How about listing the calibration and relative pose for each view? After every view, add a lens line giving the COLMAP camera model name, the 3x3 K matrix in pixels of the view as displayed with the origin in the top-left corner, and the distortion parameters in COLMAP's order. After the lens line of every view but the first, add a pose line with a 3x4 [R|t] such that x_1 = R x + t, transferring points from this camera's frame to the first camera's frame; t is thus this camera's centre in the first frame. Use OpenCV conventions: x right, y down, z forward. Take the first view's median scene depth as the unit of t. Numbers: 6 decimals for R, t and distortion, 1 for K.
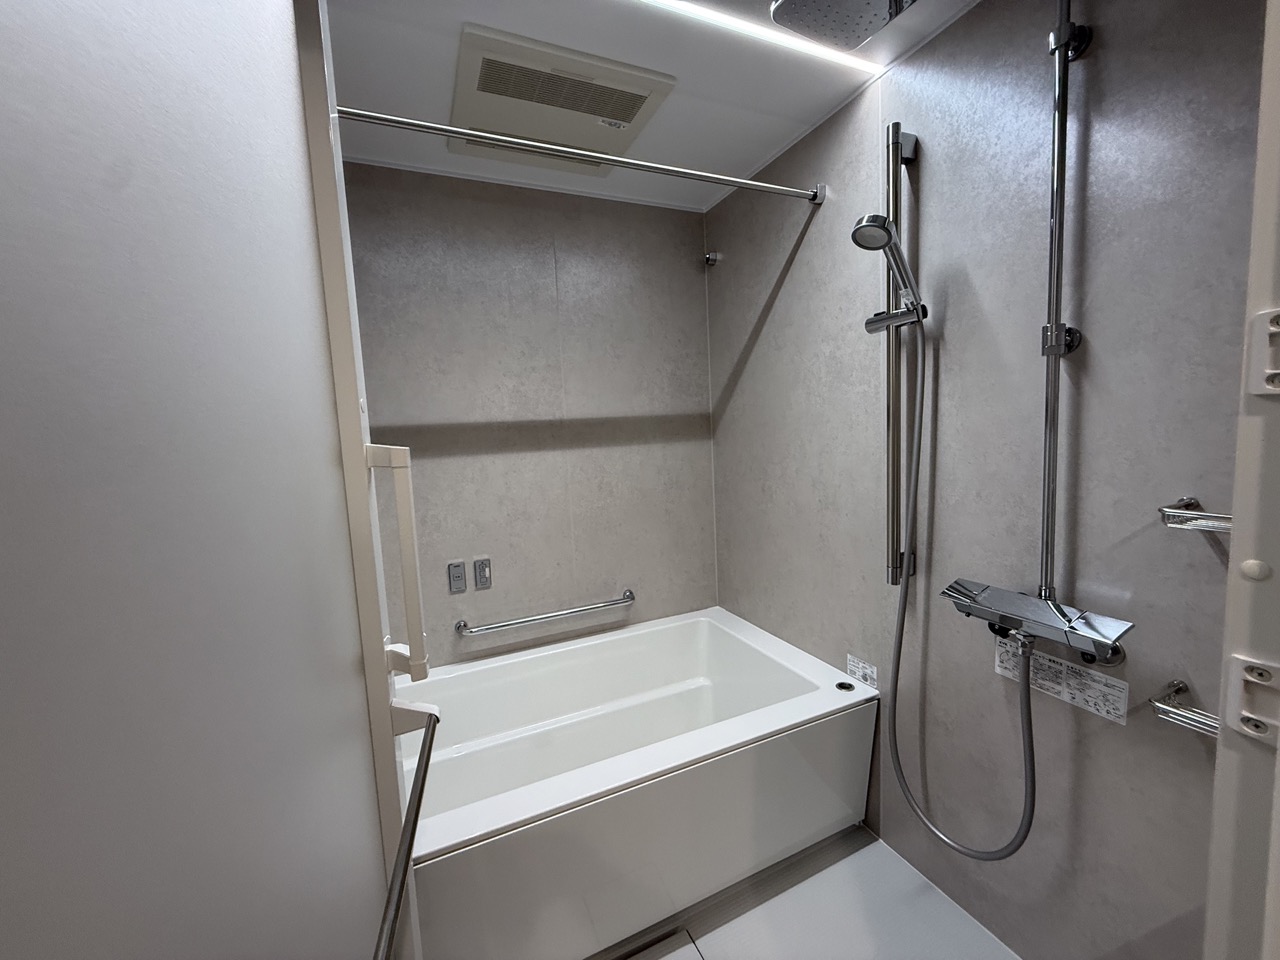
lens RADIAL K [[508.5, 0, 640.9], [0, 508.5, 479.8], [0, 0, 1]] dist [0.001429, -0.000815]
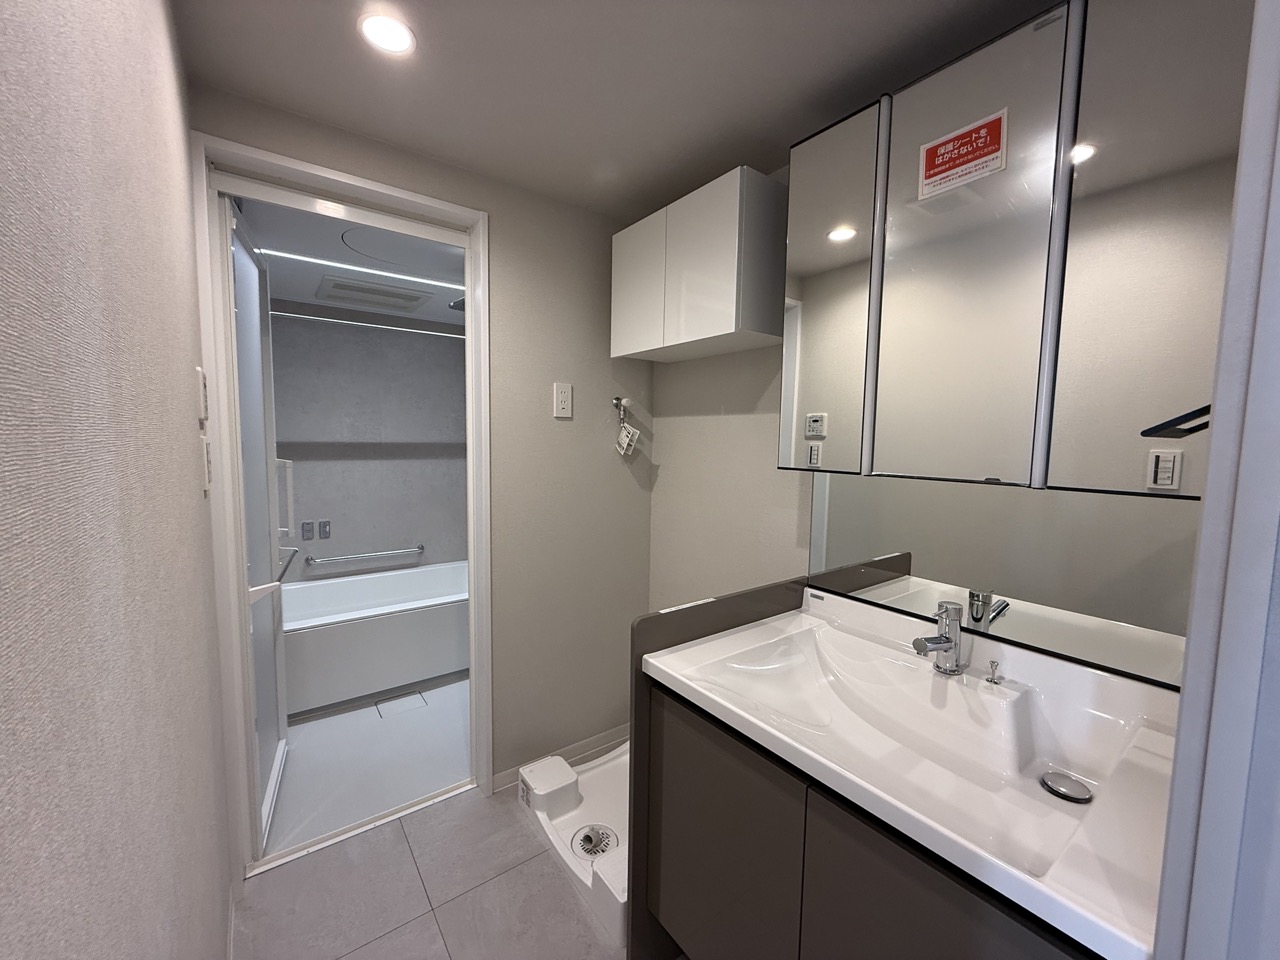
lens RADIAL K [[508.5, 0, 636.6], [0, 508.5, 477.8], [0, 0, 1]] dist [0.001429, -0.000815]
pose [[0.975771, 0.045504, 0.214009, 0.344451], [-0.040523, 0.998797, -0.027609, 0.014388], [-0.215008, 0.018267, 0.976441, -0.917010]]
